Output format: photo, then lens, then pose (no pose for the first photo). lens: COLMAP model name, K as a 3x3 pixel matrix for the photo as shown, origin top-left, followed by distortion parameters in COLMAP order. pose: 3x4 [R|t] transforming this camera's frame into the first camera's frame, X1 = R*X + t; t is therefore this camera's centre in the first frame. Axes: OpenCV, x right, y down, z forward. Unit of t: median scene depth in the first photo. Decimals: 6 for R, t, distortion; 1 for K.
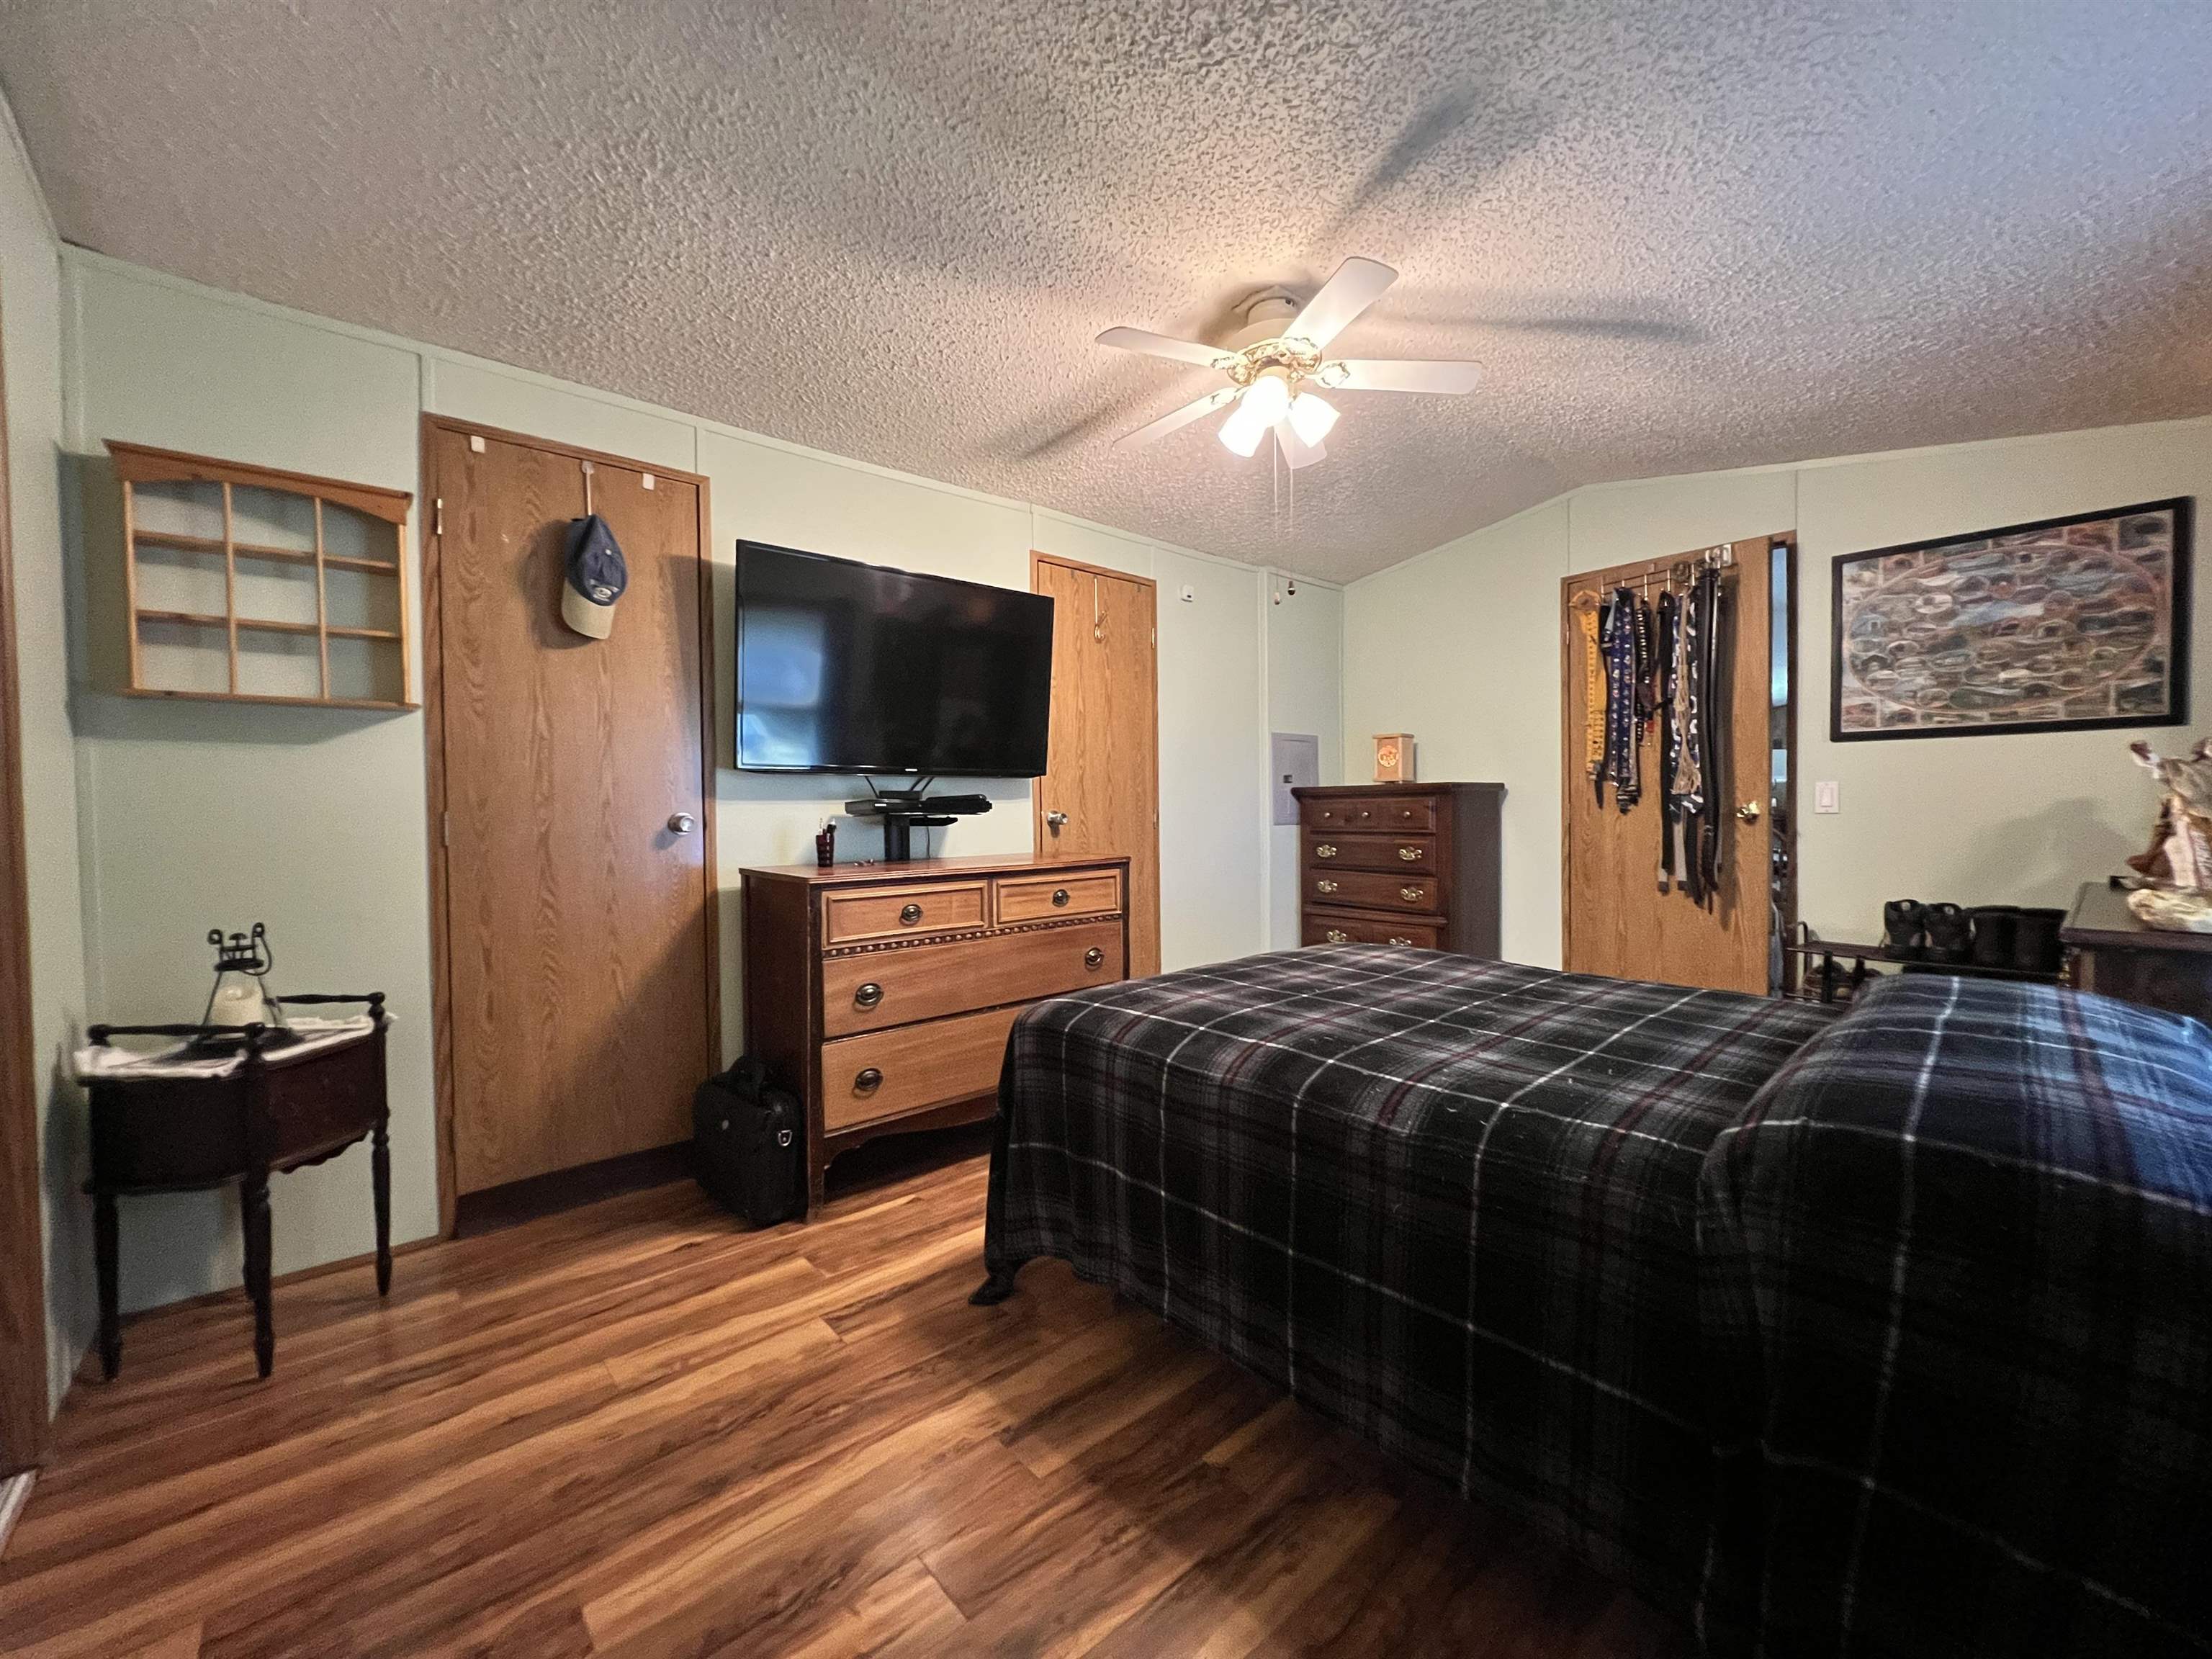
lens RADIAL K [[886.7, 0, 1106.8], [0, 886.7, 828.8], [0, 0, 1]] dist [-0.004207, 0.001124]
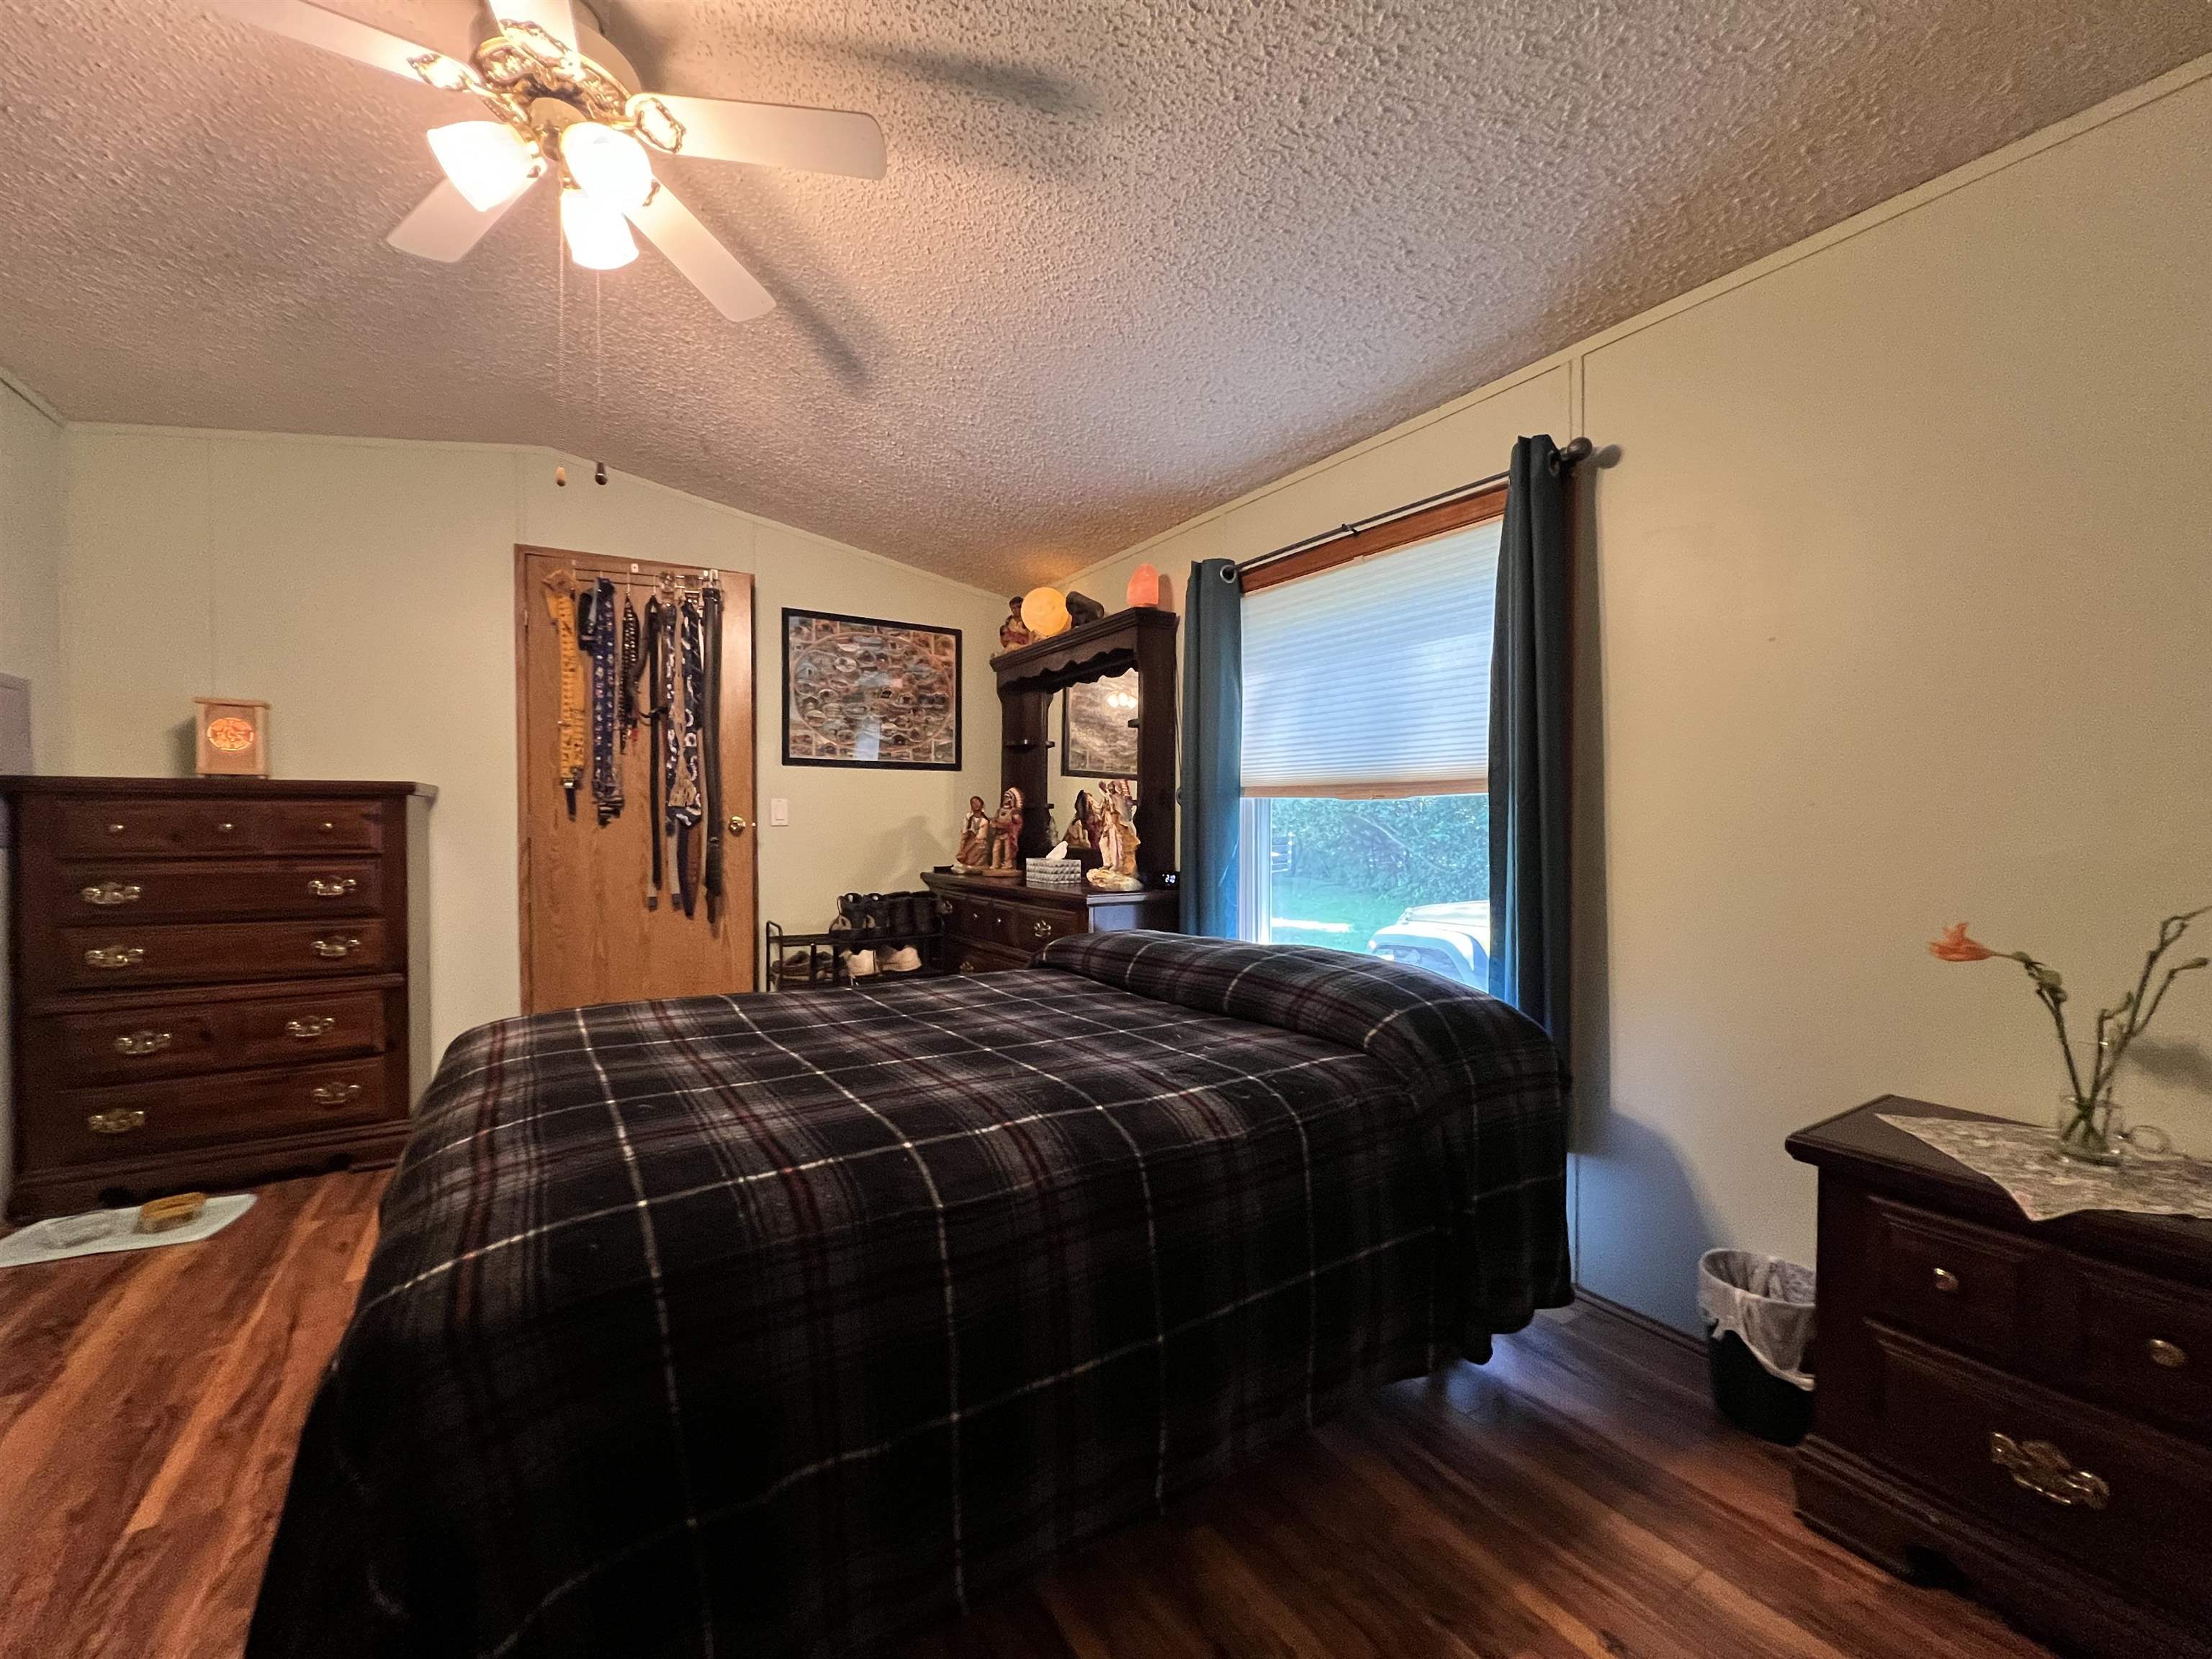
lens RADIAL K [[886.7, 0, 1104.5], [0, 886.7, 829.3], [0, 0, 1]] dist [-0.004207, 0.001124]
pose [[0.147907, -0.001315, 0.989000, -0.284305], [0.020207, 0.999794, -0.001693, -0.002194], [-0.988795, 0.020235, 0.147904, 0.414036]]
